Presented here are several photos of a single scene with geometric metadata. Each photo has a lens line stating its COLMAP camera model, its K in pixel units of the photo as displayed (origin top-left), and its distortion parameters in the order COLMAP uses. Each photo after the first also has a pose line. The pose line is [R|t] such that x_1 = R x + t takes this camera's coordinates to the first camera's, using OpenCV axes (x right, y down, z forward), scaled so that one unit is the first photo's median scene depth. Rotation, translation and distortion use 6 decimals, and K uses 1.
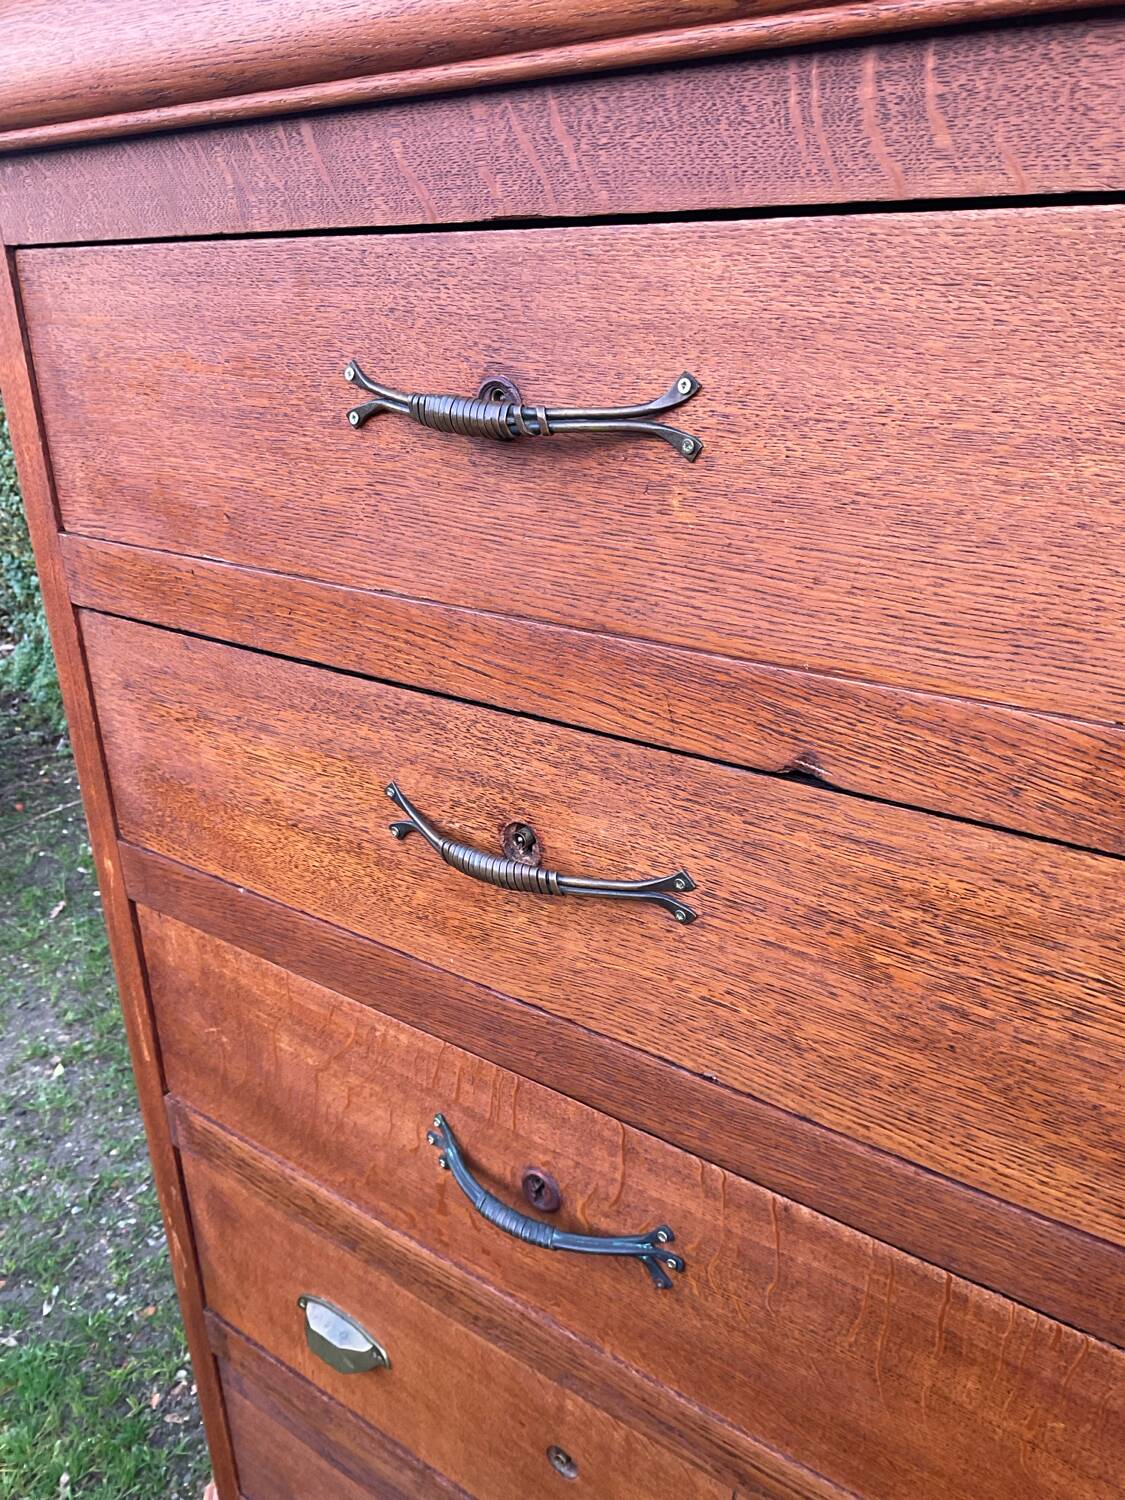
lens RADIAL K [[1235.4, 0, 572.5], [0, 1235.4, 736.6], [0, 0, 1]] dist [0.055189, -0.105844]
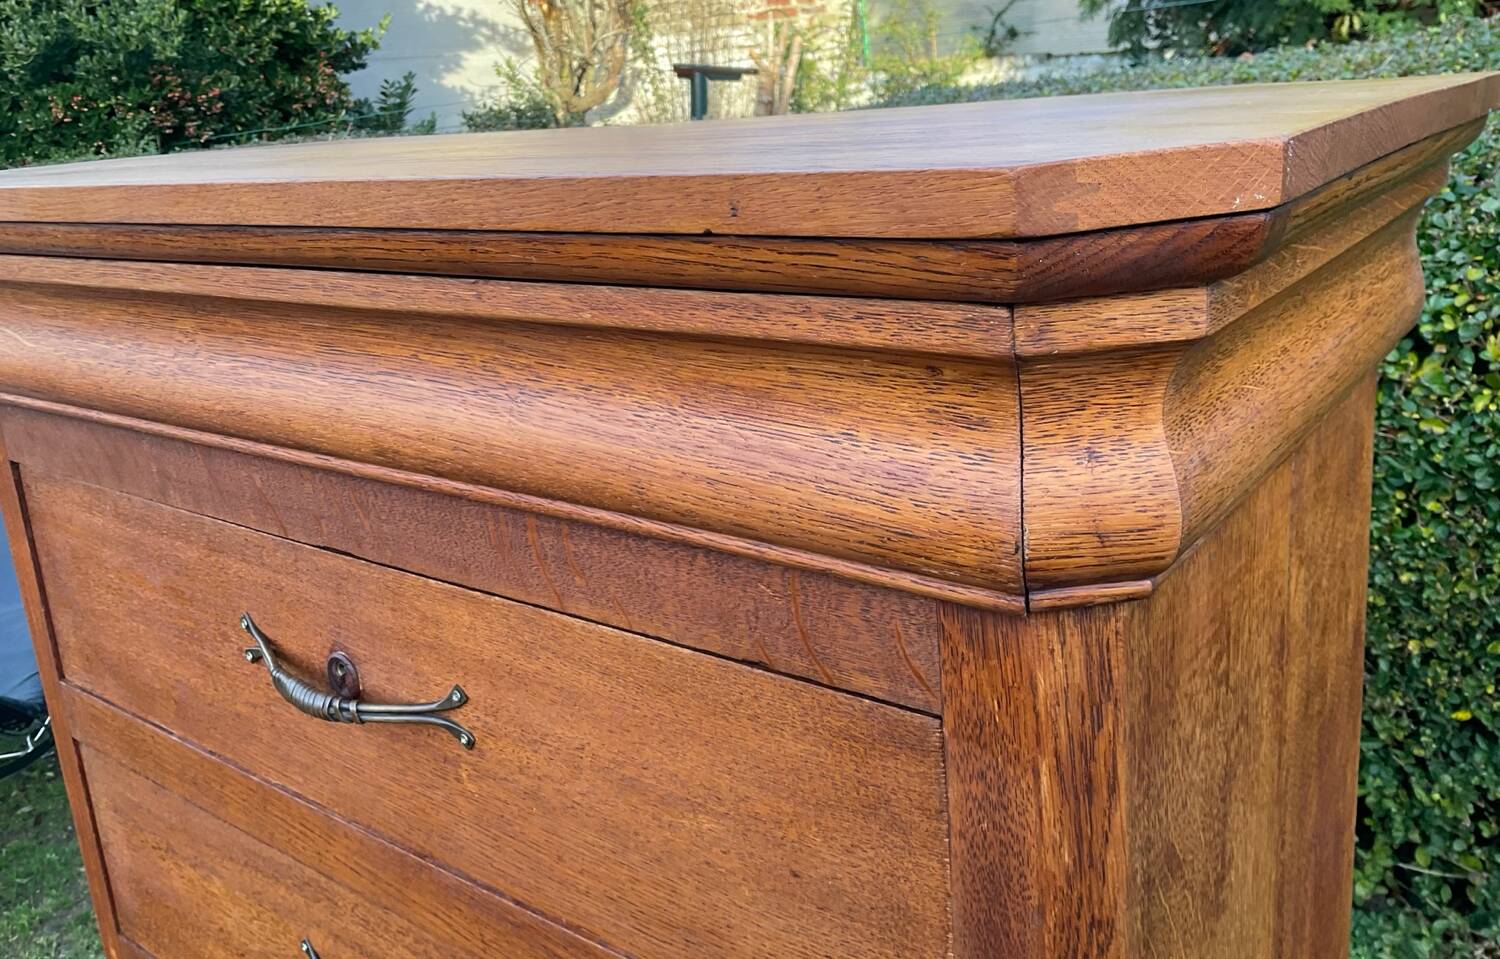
lens RADIAL K [[1258.8, 0, 754.2], [0, 1258.8, 390.0], [0, 0, 1]] dist [0.030980, -0.070894]
pose [[0.999219, -0.037193, -0.013369, 0.354533], [0.035047, 0.990189, -0.135270, -0.342421], [0.018269, 0.134695, 0.990719, -0.256360]]
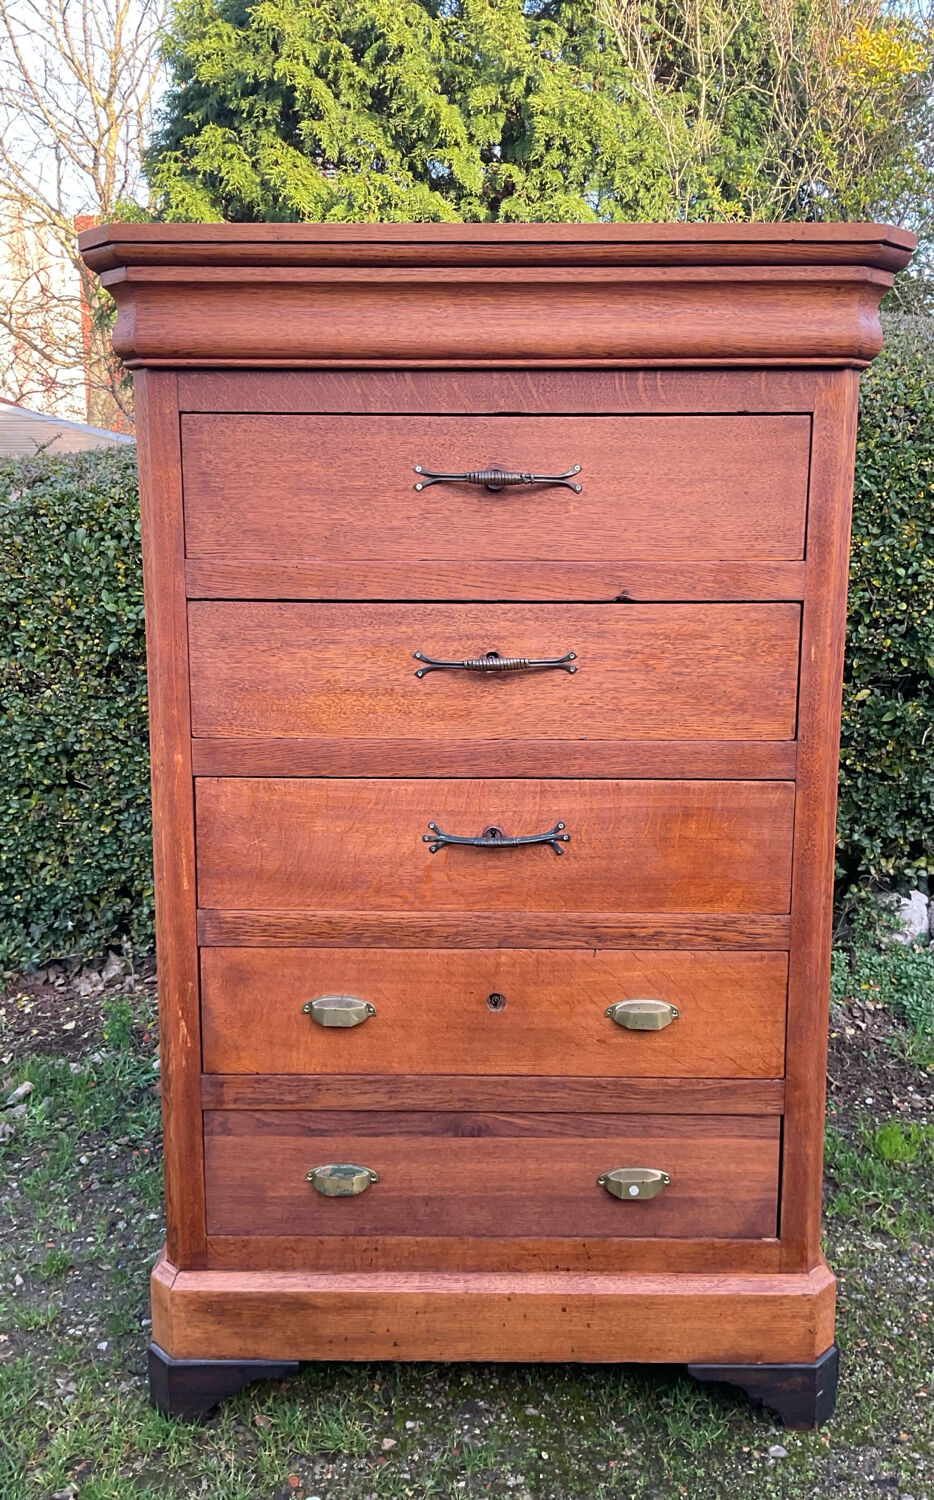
lens RADIAL K [[1229.0, 0, 476.9], [0, 1229.0, 753.2], [0, 0, 1]] dist [0.068513, -0.107543]
pose [[0.804477, -0.060321, 0.590913, -1.614353], [0.192037, 0.967816, -0.162647, 0.697184], [-0.562084, 0.244323, 0.790170, -0.893363]]
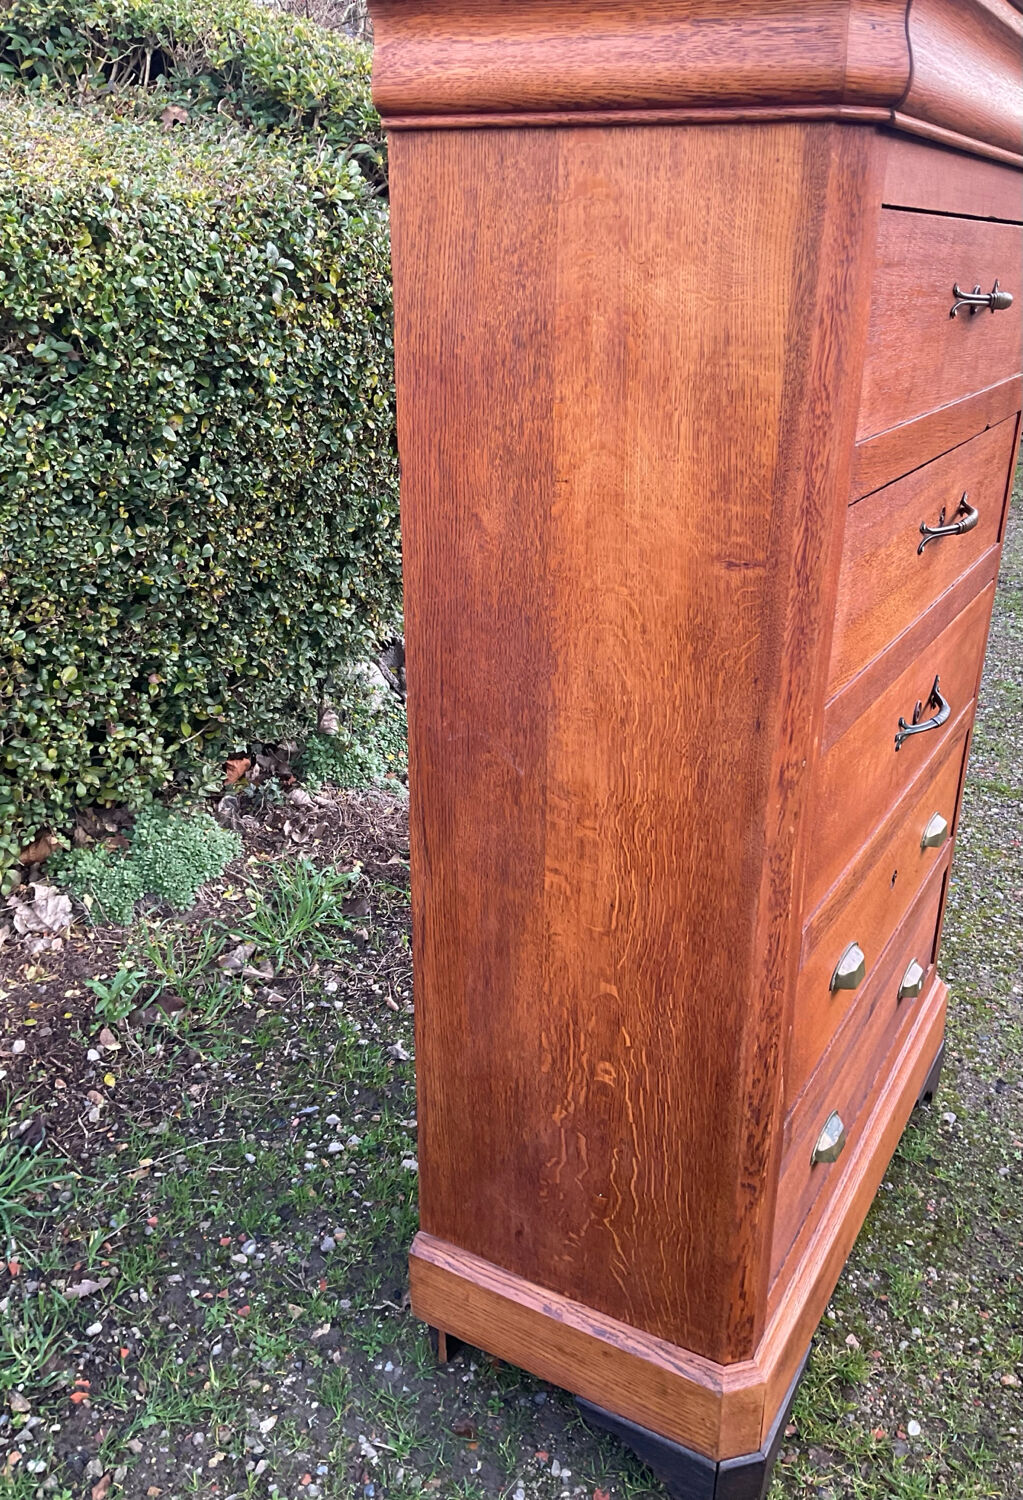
lens RADIAL K [[1247.6, 0, 565.4], [0, 1247.6, 743.9], [0, 0, 1]] dist [0.010211, -0.019920]
pose [[-0.136618, -0.348629, 0.927250, -2.198863], [0.350817, 0.858339, 0.374408, -0.640971], [-0.926425, 0.376447, 0.005040, 1.869547]]
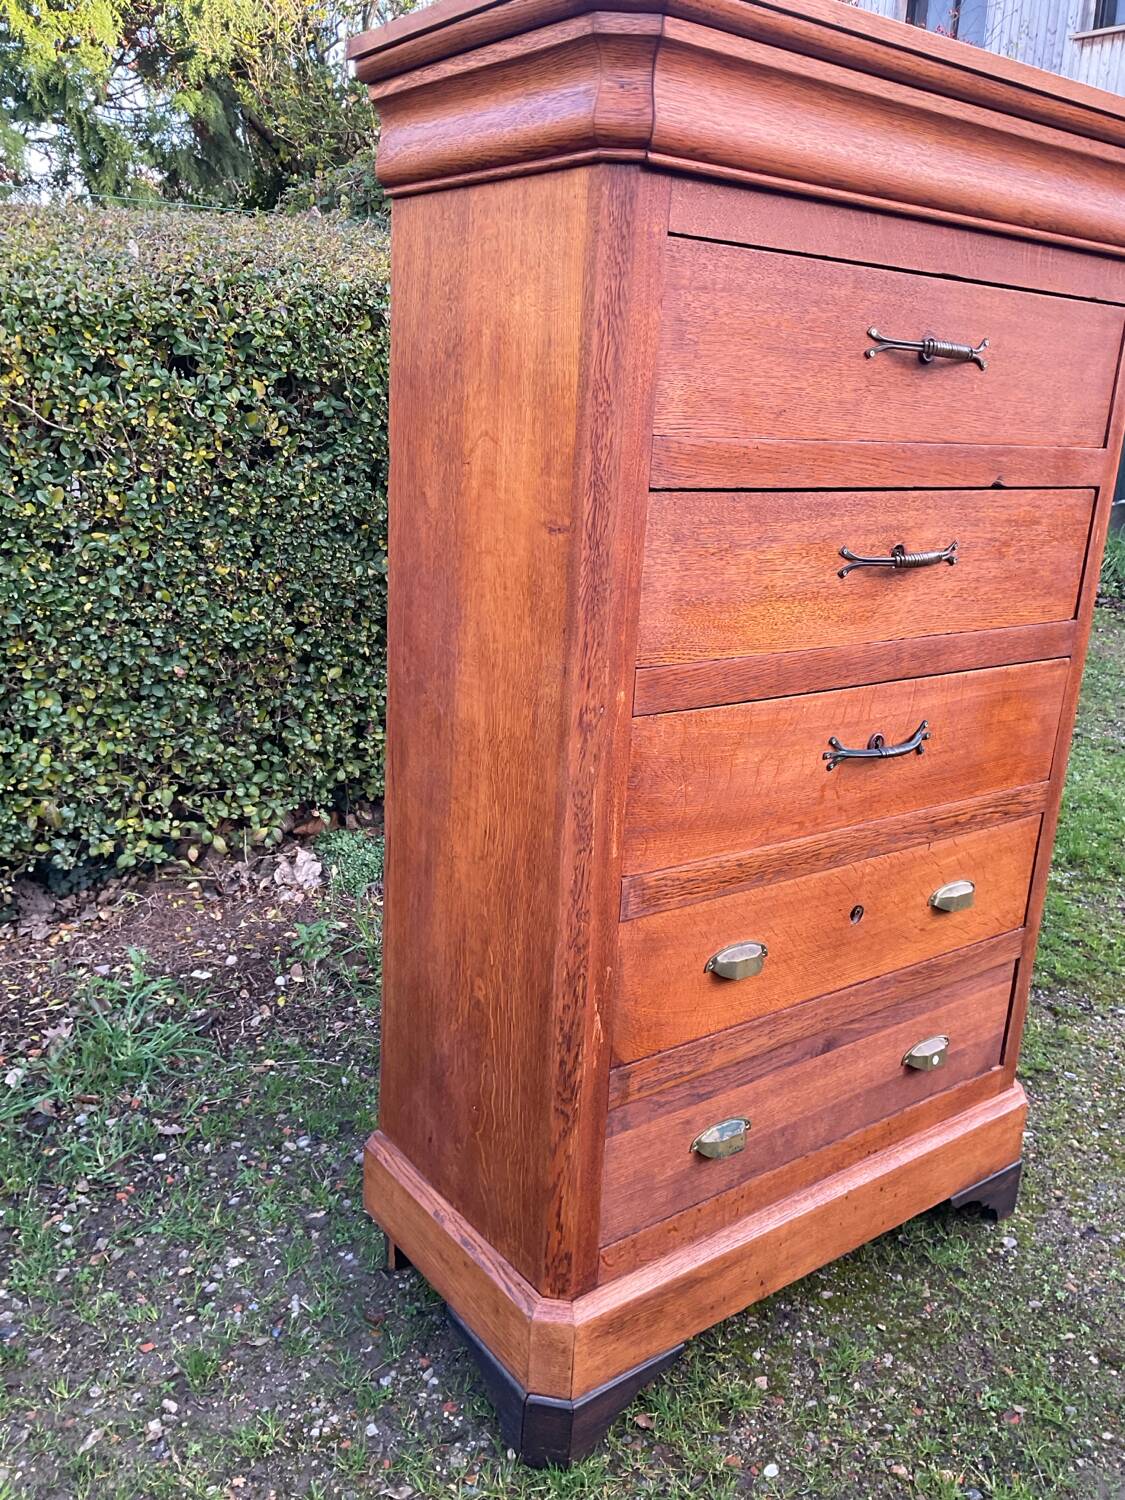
lens RADIAL K [[1235.4, 0, 579.5], [0, 1235.4, 746.1], [0, 0, 1]] dist [0.055189, -0.105844]
pose [[0.282638, -0.218789, 0.933942, -2.523825], [0.294205, 0.946486, 0.132693, -0.054203], [-0.912995, 0.237267, 0.331881, 0.944646]]
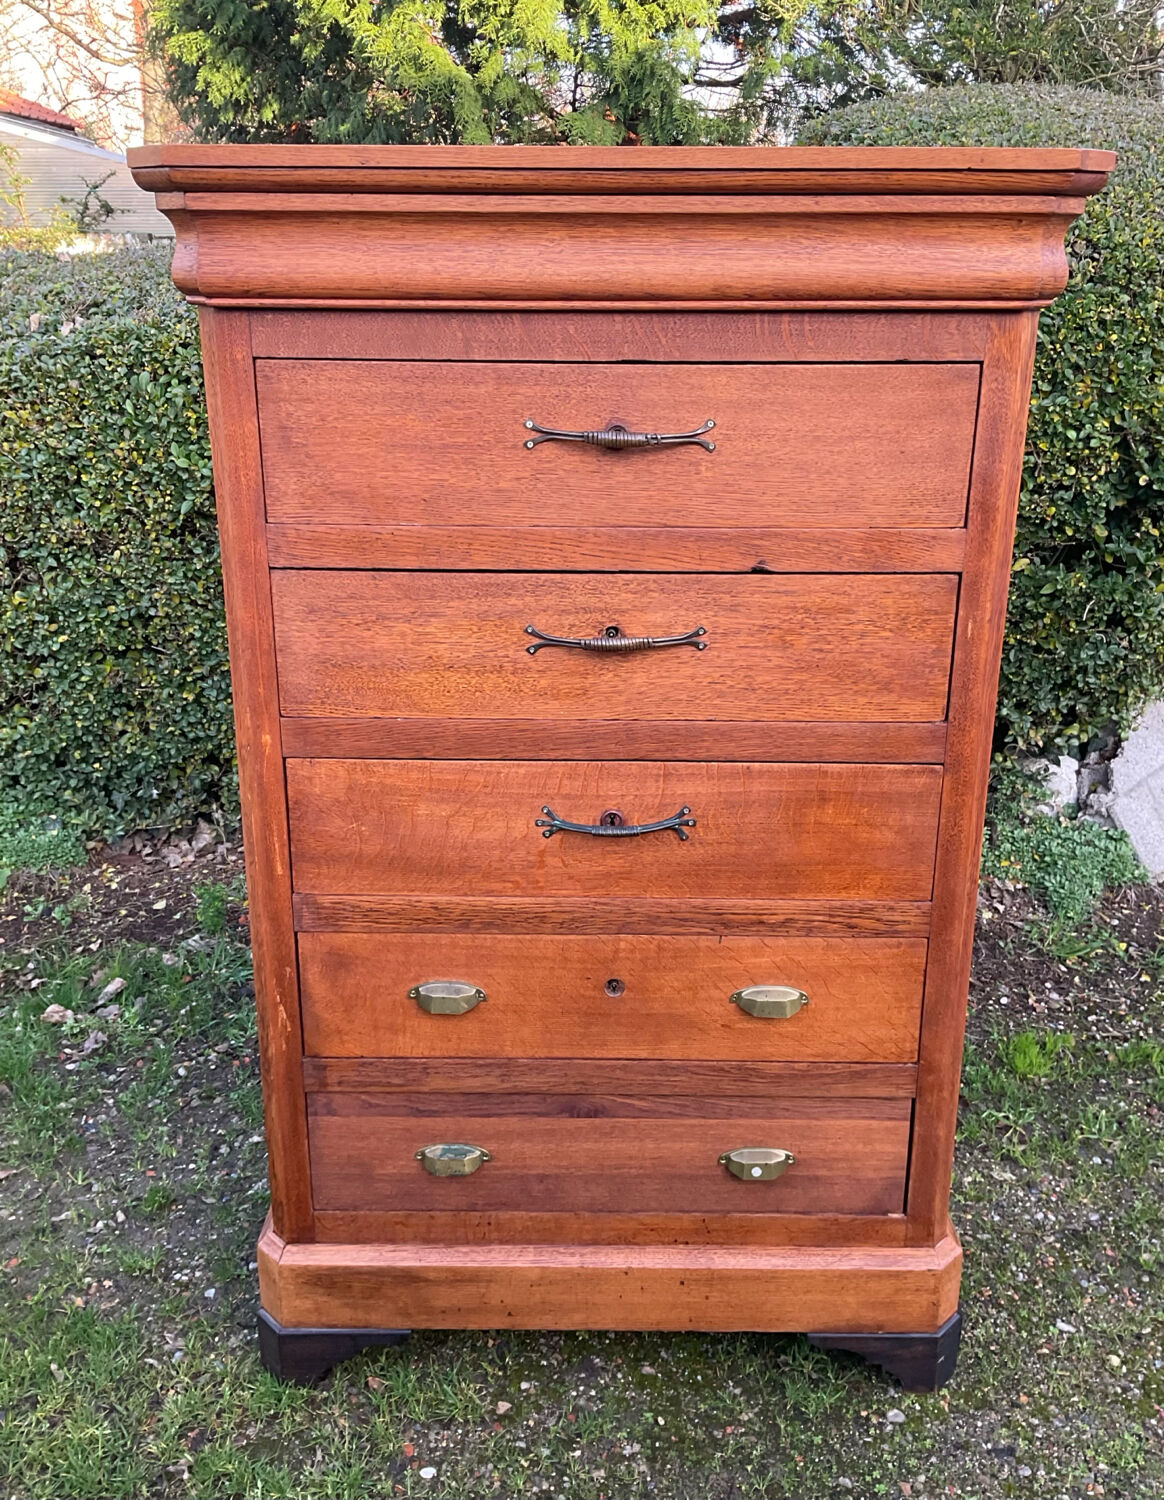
lens RADIAL K [[1331.6, 0, 593.6], [0, 1331.6, 711.6], [0, 0, 1]] dist [0.084303, -0.148000]
pose [[0.803389, -0.152072, 0.575708, -1.548724], [0.189856, 0.981796, -0.005600, 0.241568], [-0.564376, 0.113801, 0.817636, -0.939488]]
